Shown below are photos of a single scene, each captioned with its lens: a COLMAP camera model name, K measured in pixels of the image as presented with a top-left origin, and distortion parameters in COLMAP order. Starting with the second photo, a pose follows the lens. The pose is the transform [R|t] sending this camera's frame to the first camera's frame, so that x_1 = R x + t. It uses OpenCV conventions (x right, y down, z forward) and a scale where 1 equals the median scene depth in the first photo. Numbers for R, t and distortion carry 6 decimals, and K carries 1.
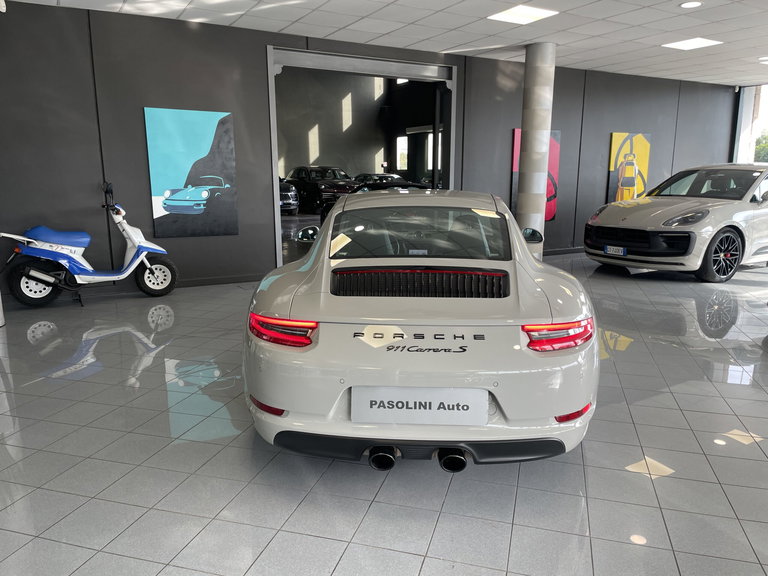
lens RADIAL K [[569.9, 0, 387.9], [0, 569.9, 289.7], [0, 0, 1]] dist [0.076272, -0.104102]
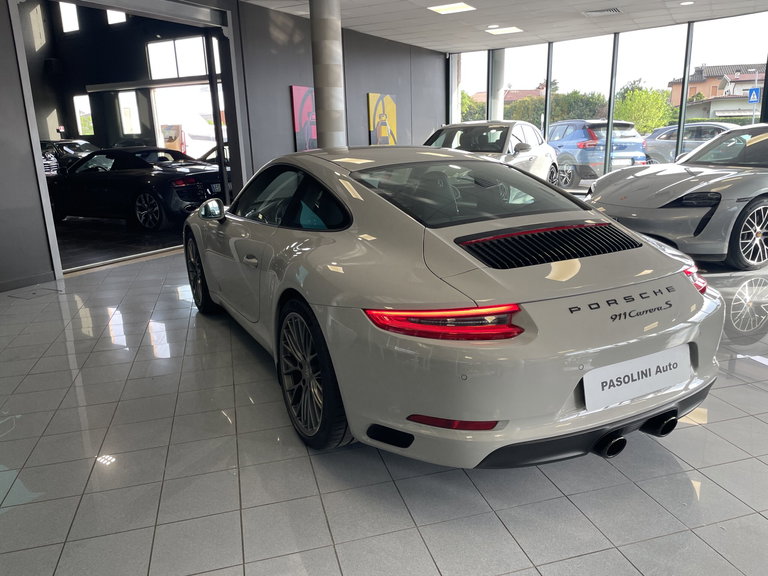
lens RADIAL K [[581.7, 0, 384.6], [0, 581.7, 278.5], [0, 0, 1]] dist [0.081775, -0.114557]
pose [[0.850608, -0.146167, 0.505075, -0.208120], [0.129109, 0.989238, 0.068846, -0.017759], [-0.509703, 0.006649, 0.860325, 0.116570]]
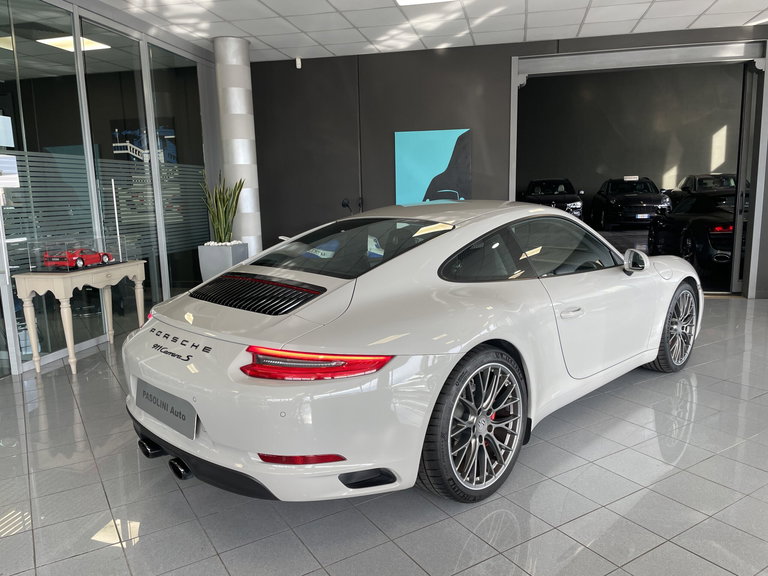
lens RADIAL K [[569.9, 0, 387.9], [0, 569.9, 289.7], [0, 0, 1]] dist [0.076272, -0.104102]
pose [[0.747895, 0.094368, -0.657075, 0.285456], [-0.109460, 0.993826, 0.018142, -0.019722], [0.654730, 0.058355, 0.753607, 0.125529]]
